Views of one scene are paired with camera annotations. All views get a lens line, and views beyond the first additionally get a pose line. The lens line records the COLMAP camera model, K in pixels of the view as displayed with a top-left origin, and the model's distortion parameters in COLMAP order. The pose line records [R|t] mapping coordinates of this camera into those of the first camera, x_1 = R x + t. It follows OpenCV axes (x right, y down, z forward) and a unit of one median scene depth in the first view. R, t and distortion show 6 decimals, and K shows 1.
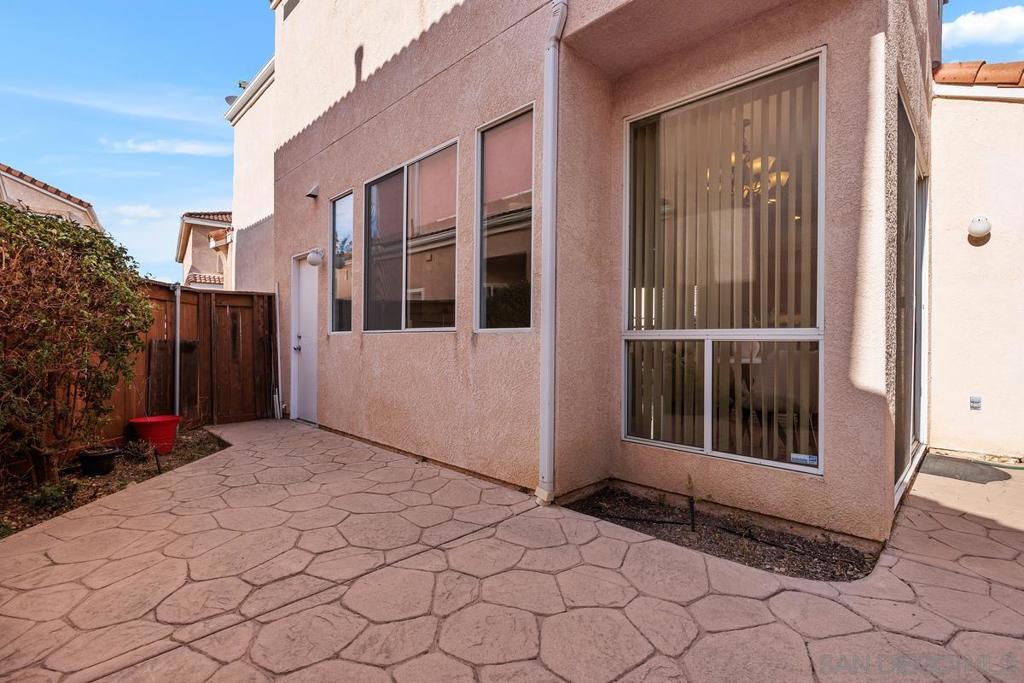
lens RADIAL K [[471.7, 0, 513.6], [0, 471.7, 339.9], [0, 0, 1]] dist [-0.004783, -0.000287]
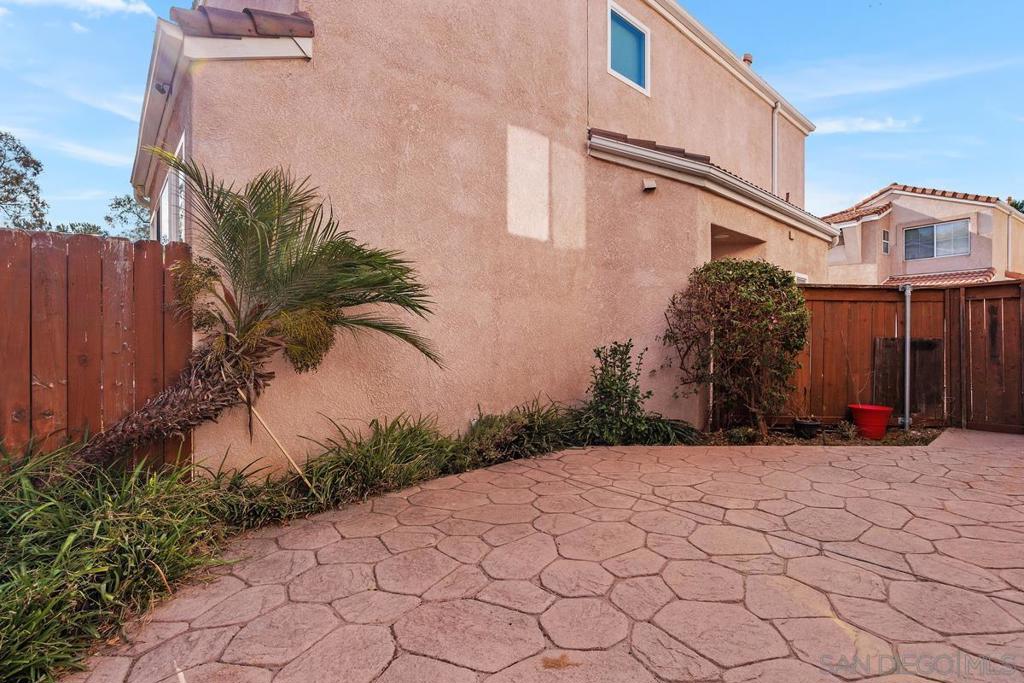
lens RADIAL K [[471.7, 0, 513.0], [0, 471.7, 339.3], [0, 0, 1]] dist [-0.004783, -0.000287]
pose [[-0.077181, -0.001367, -0.997016, 0.400055], [0.004598, 0.999988, -0.001727, 0.000920], [0.997007, -0.004717, -0.077174, 0.204882]]
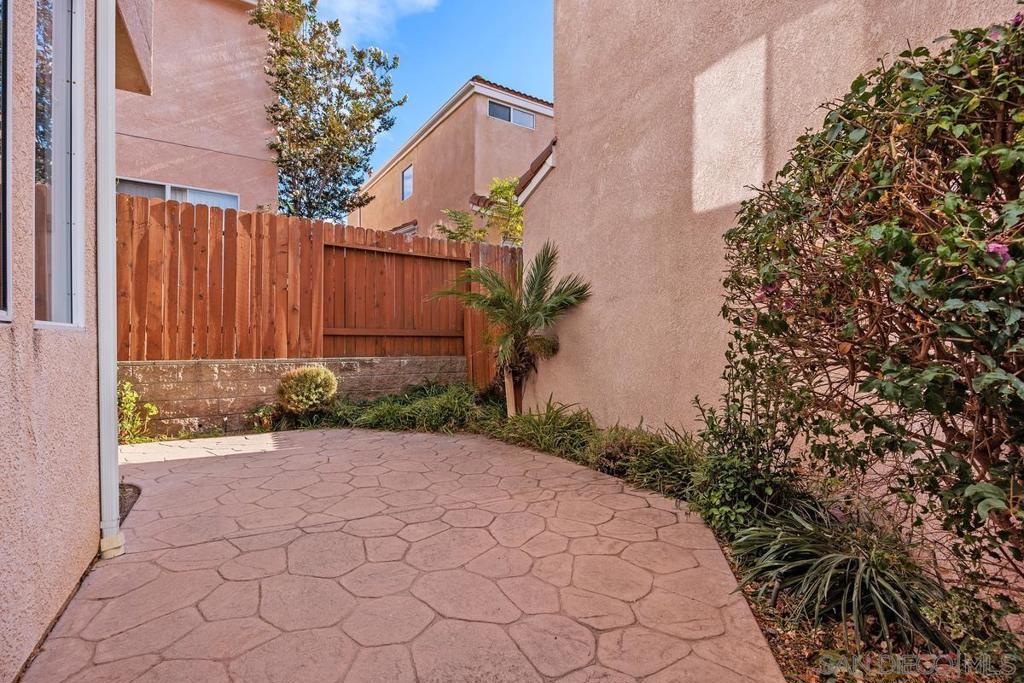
lens RADIAL K [[471.7, 0, 511.5], [0, 471.7, 343.6], [0, 0, 1]] dist [-0.004783, -0.000287]
pose [[-0.962919, -0.004538, 0.269752, -0.461121], [-0.002562, 0.999967, 0.007675, -0.013197], [-0.269778, 0.006699, -0.962899, 0.926937]]
